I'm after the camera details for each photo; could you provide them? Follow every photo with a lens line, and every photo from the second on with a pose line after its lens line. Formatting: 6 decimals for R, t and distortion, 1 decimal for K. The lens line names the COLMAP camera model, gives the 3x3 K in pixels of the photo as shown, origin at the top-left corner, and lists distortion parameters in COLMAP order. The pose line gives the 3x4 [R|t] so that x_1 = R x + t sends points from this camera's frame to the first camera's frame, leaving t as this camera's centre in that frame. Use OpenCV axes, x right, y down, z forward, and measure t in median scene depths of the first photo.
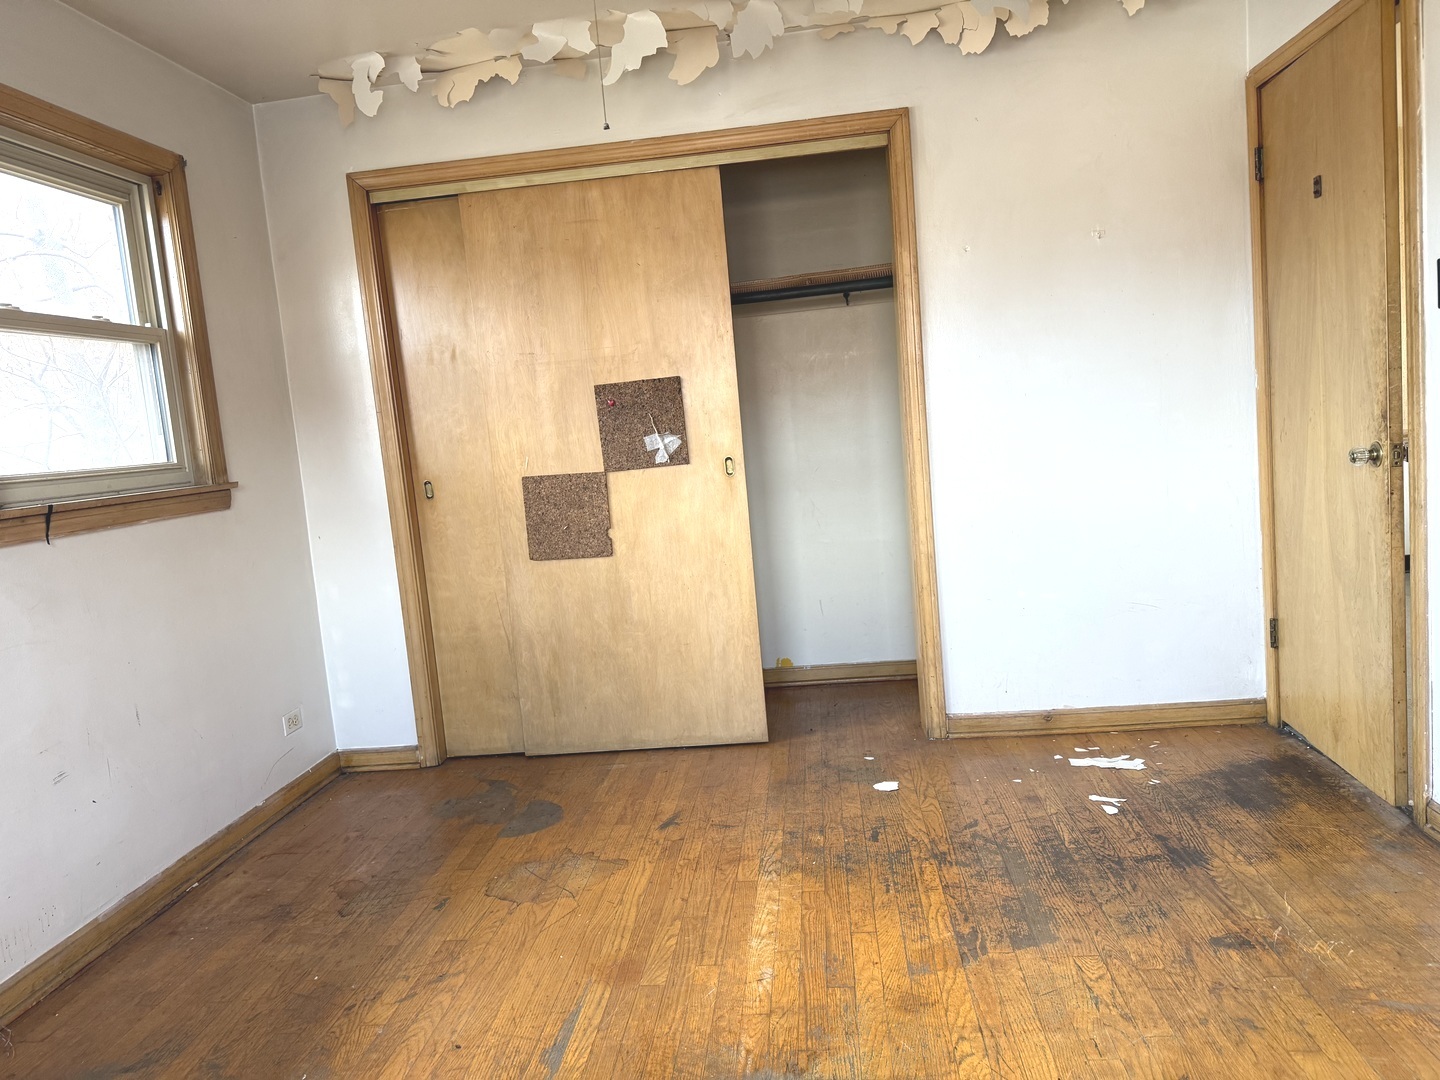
lens RADIAL K [[1023.6, 0, 719.4], [0, 1023.6, 537.9], [0, 0, 1]] dist [-0.011753, -0.005532]
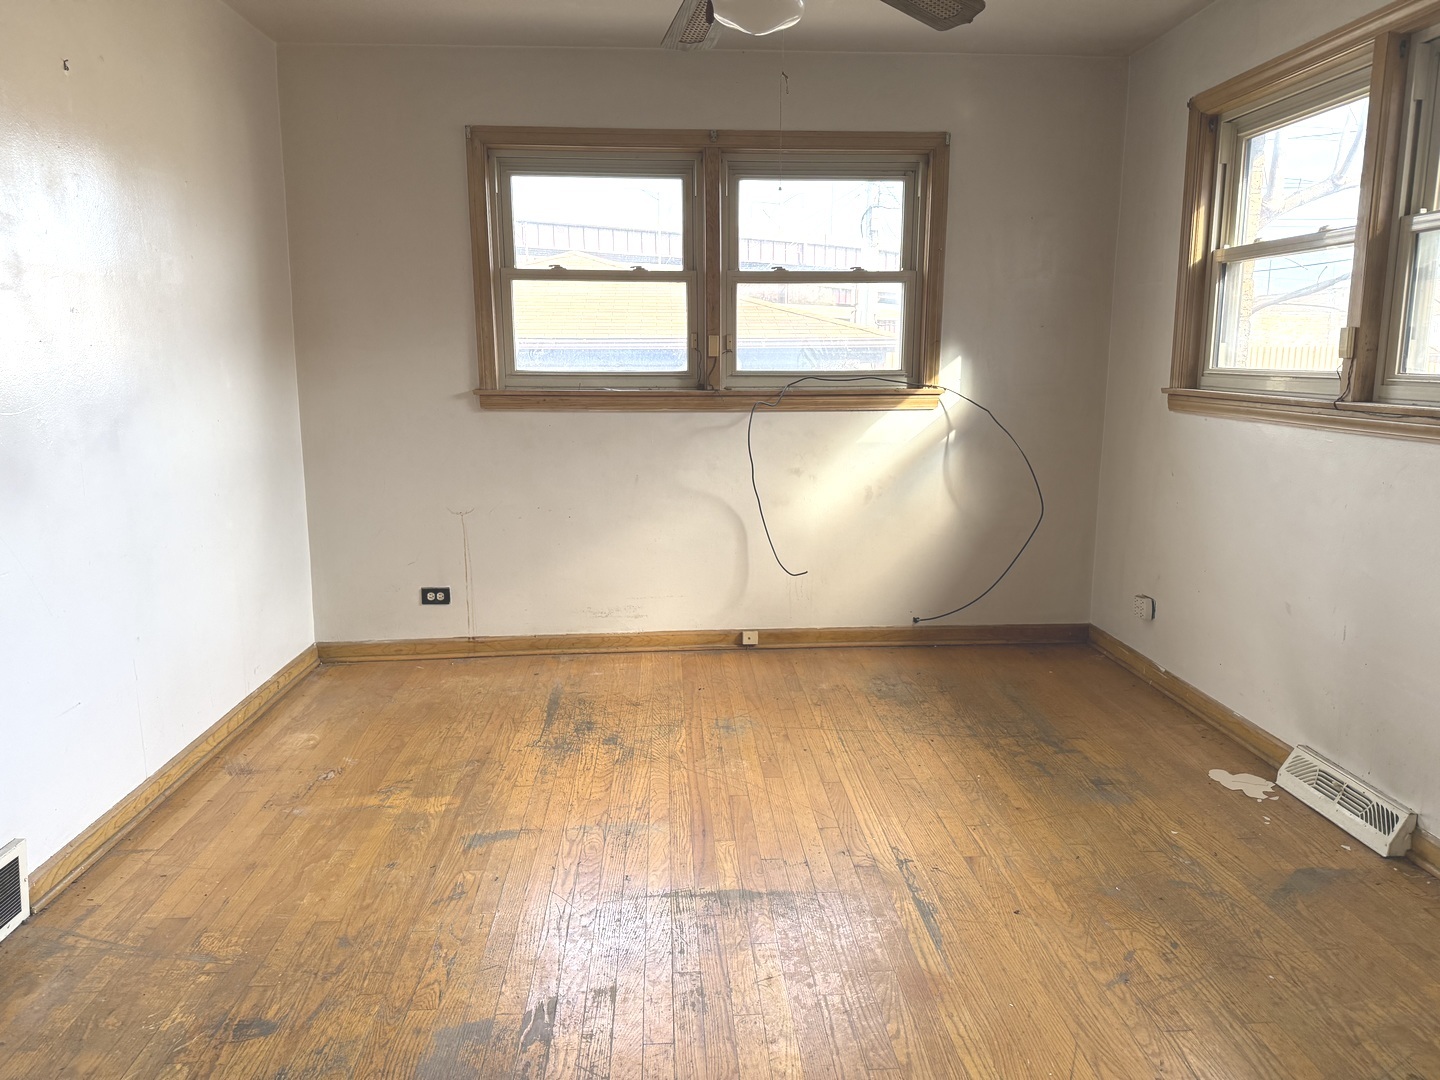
lens RADIAL K [[1023.6, 0, 721.9], [0, 1023.6, 539.8], [0, 0, 1]] dist [-0.011753, -0.005532]
pose [[-0.984411, 0.115785, -0.132394, 0.165390], [0.071898, 0.951892, 0.297879, -0.253463], [0.160515, 0.283716, -0.945378, 1.798686]]
